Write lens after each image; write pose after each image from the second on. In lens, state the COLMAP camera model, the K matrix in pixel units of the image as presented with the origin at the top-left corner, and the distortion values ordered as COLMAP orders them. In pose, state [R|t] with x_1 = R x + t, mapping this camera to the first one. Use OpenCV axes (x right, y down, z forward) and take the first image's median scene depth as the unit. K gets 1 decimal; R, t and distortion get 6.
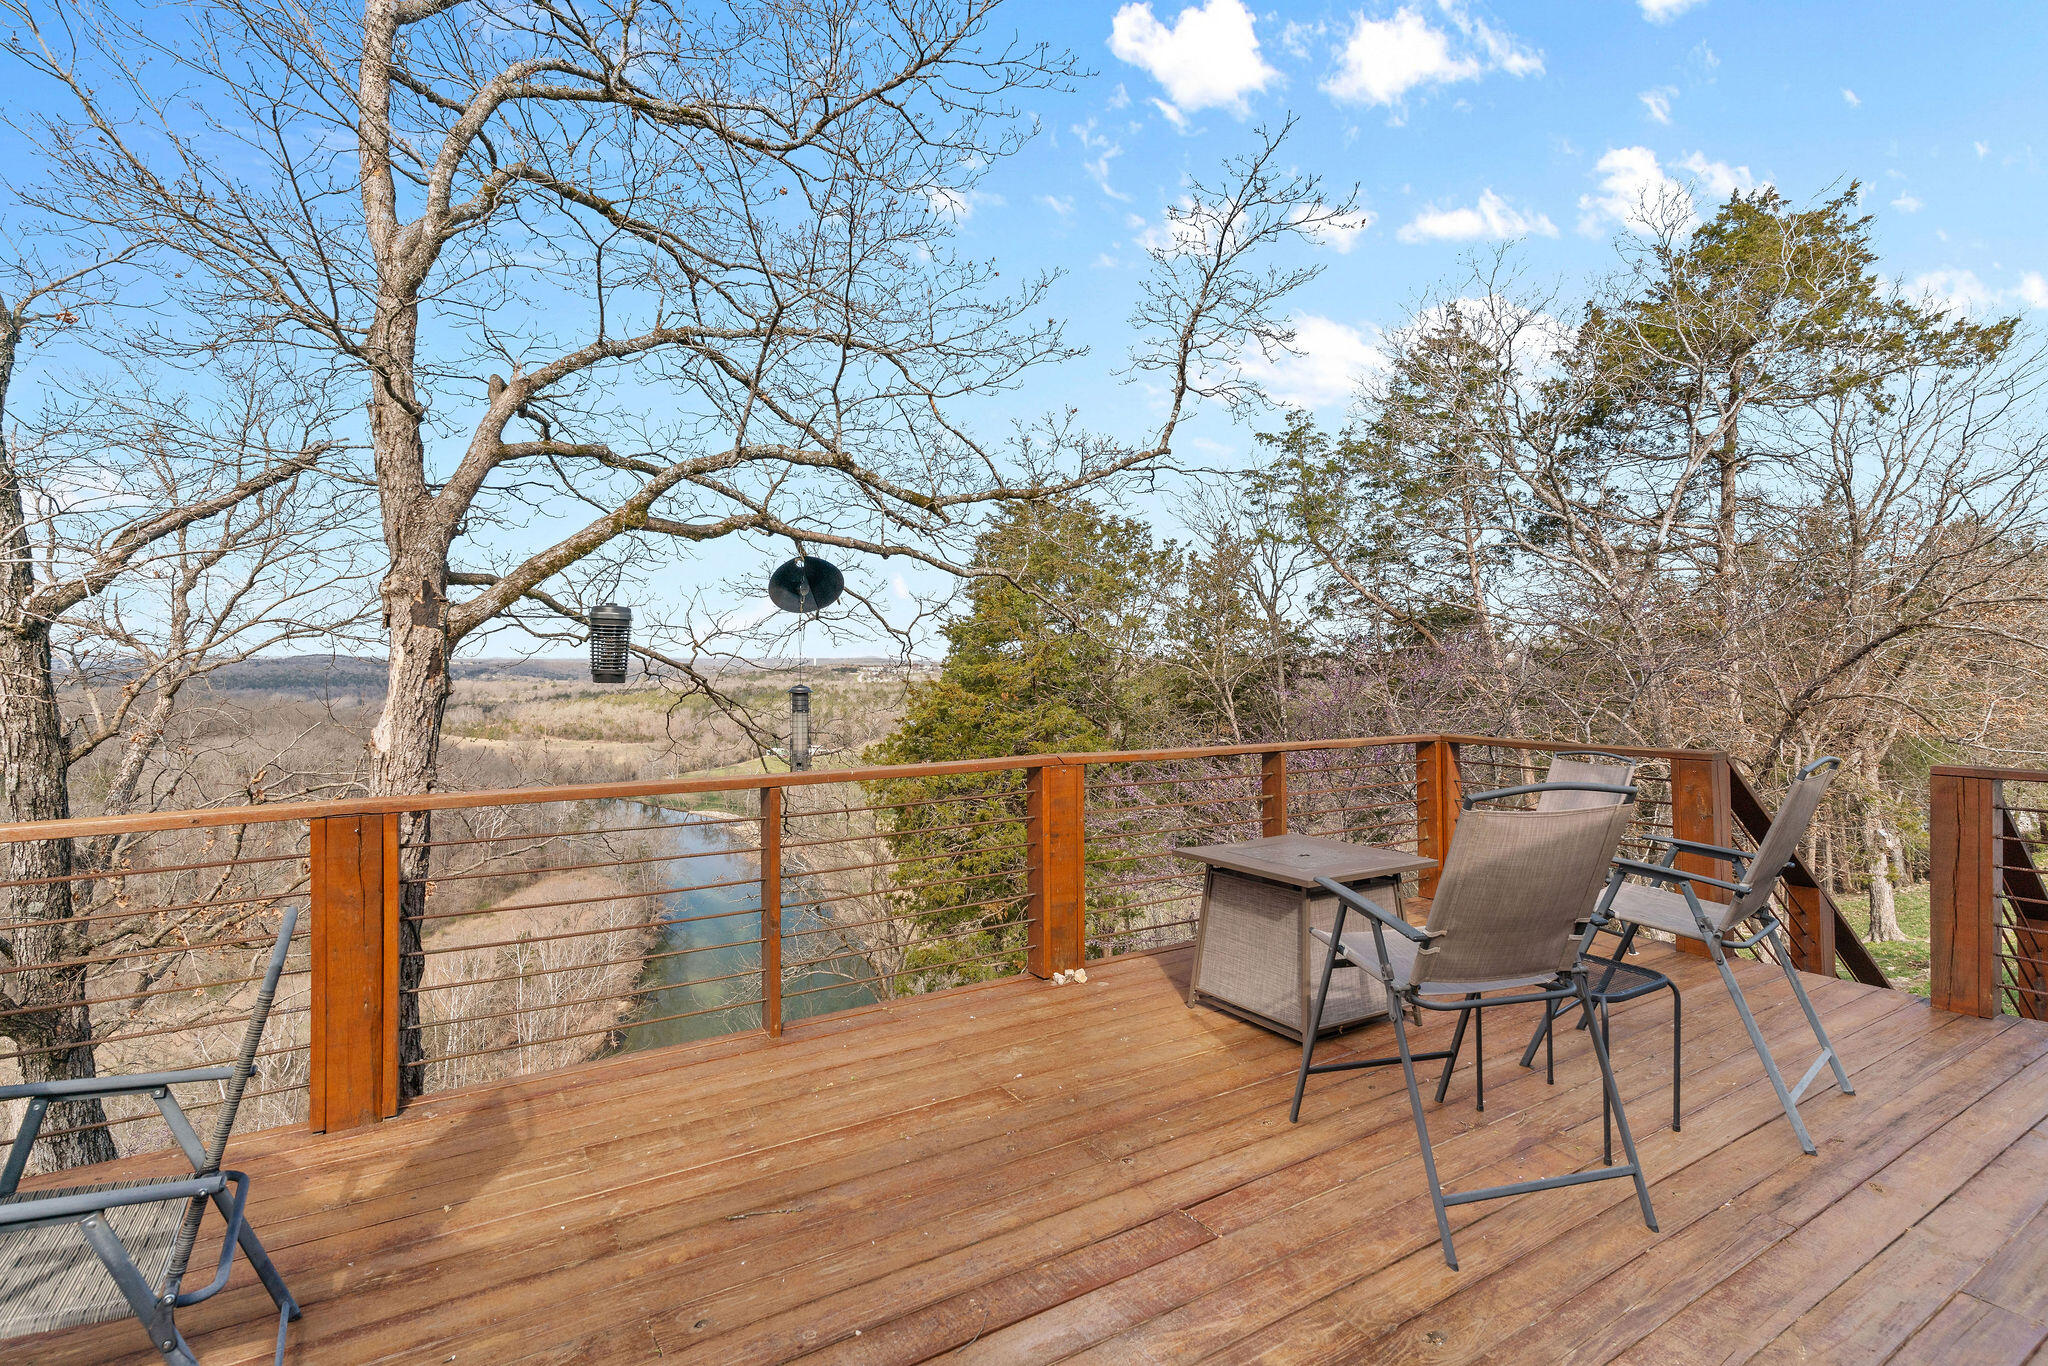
lens RADIAL K [[969.1, 0, 1010.9], [0, 969.1, 680.1], [0, 0, 1]] dist [0.005543, 0.000319]
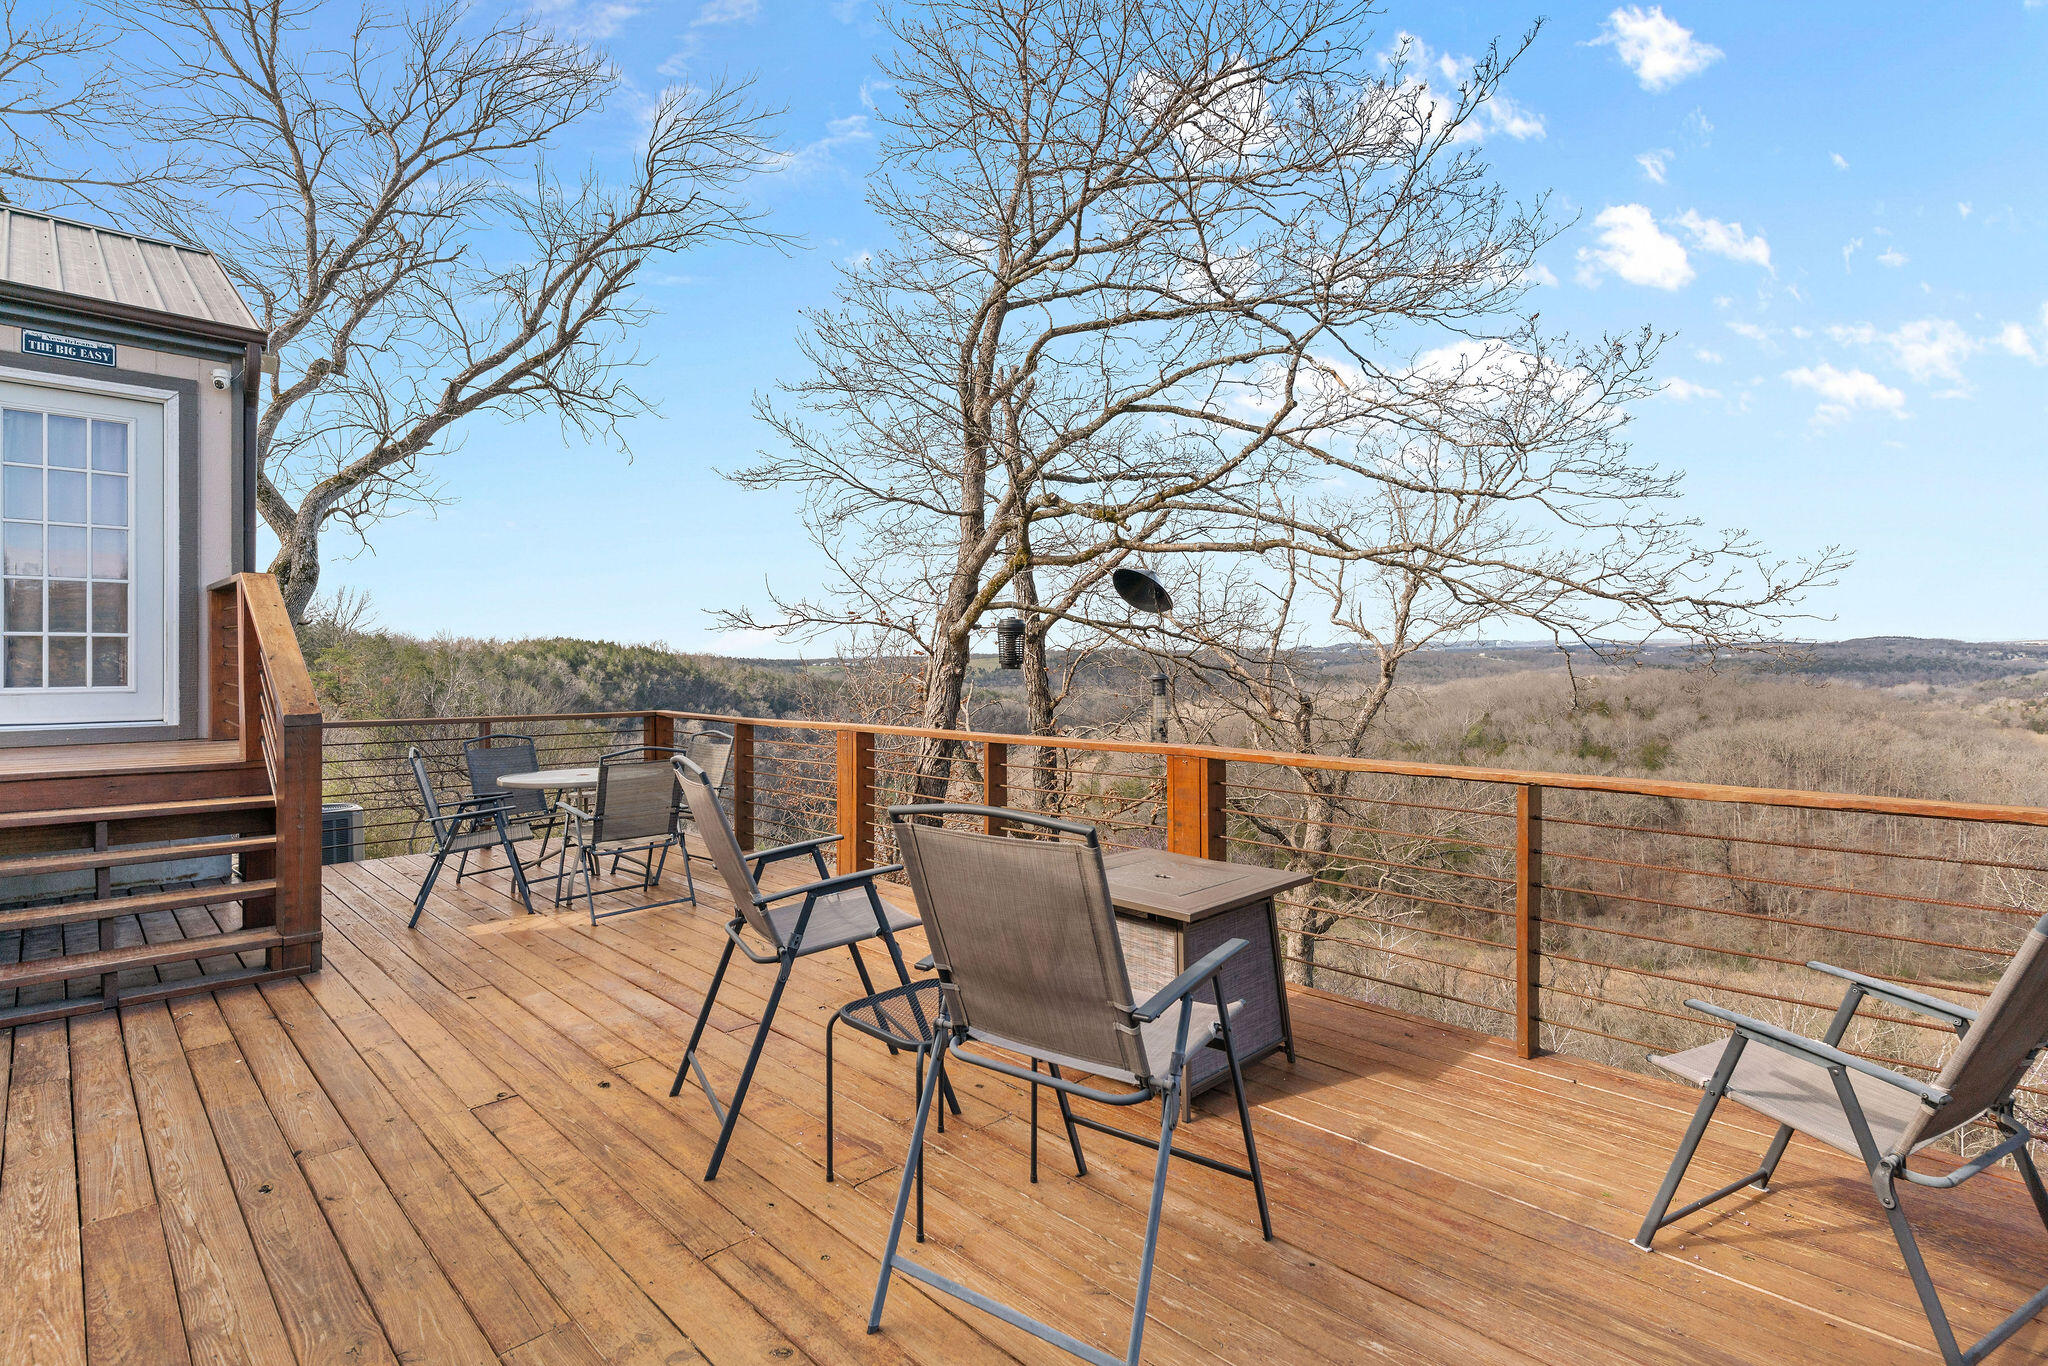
lens RADIAL K [[969.1, 0, 1010.9], [0, 969.1, 680.1], [0, 0, 1]] dist [0.005543, 0.000319]
pose [[0.229819, 0.021243, -0.973002, 0.266427], [-0.004779, 0.999774, 0.020698, -0.003237], [0.973222, -0.000107, 0.229869, 0.160604]]
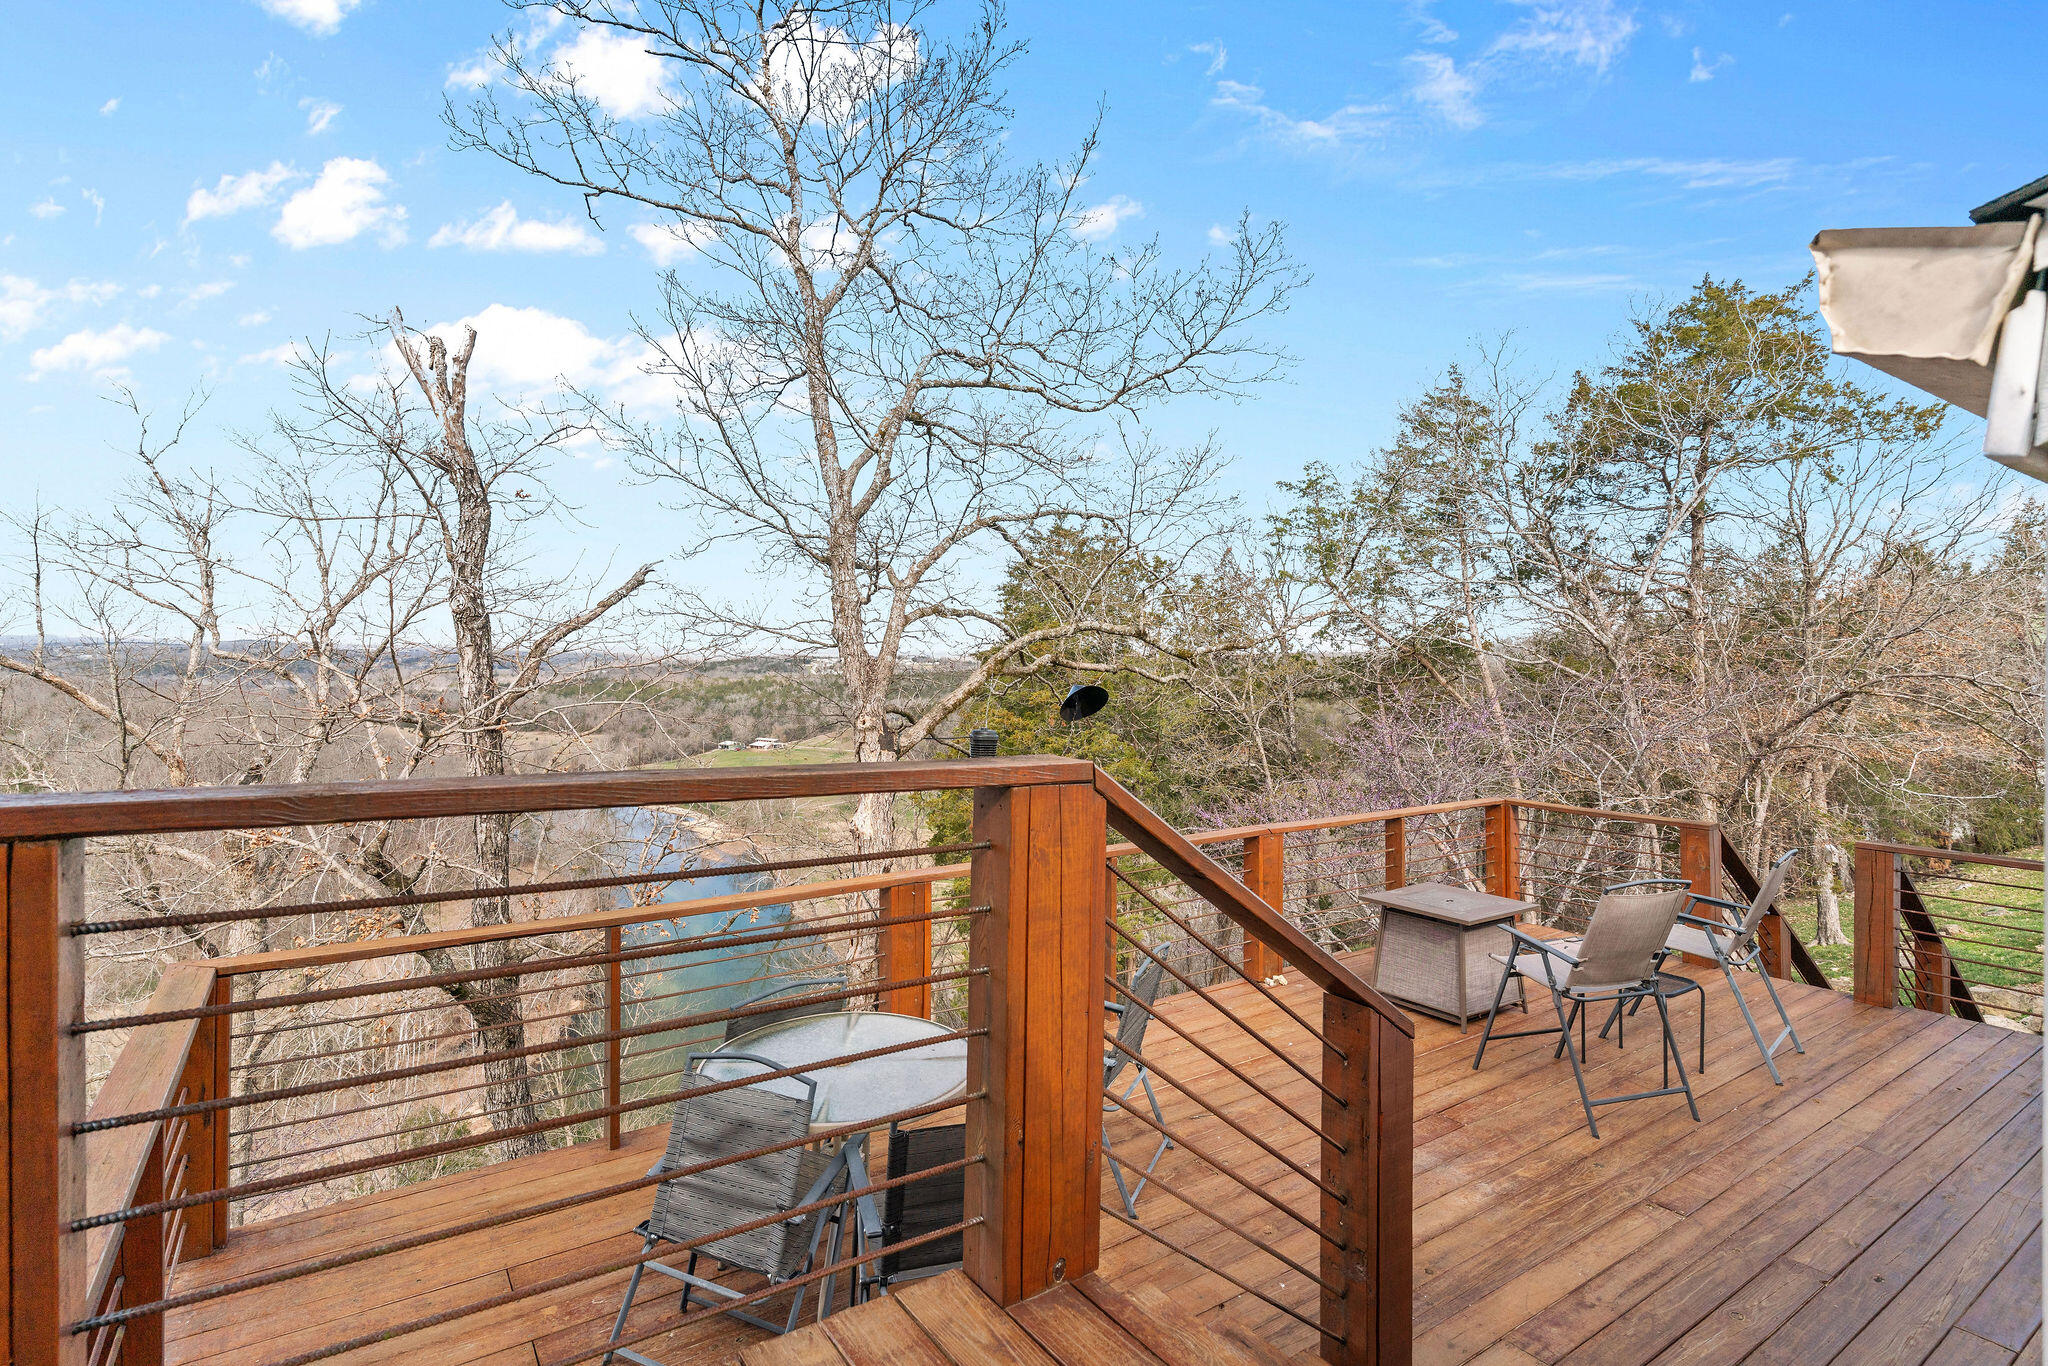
lens RADIAL K [[981.3, 0, 1006.3], [0, 981.3, 678.7], [0, 0, 1]] dist [0.010236, -0.000435]
pose [[0.999405, 0.008151, 0.033518, -0.108023], [-0.008271, 0.999960, 0.003428, -0.040199], [-0.033488, -0.003703, 0.999432, -0.123803]]
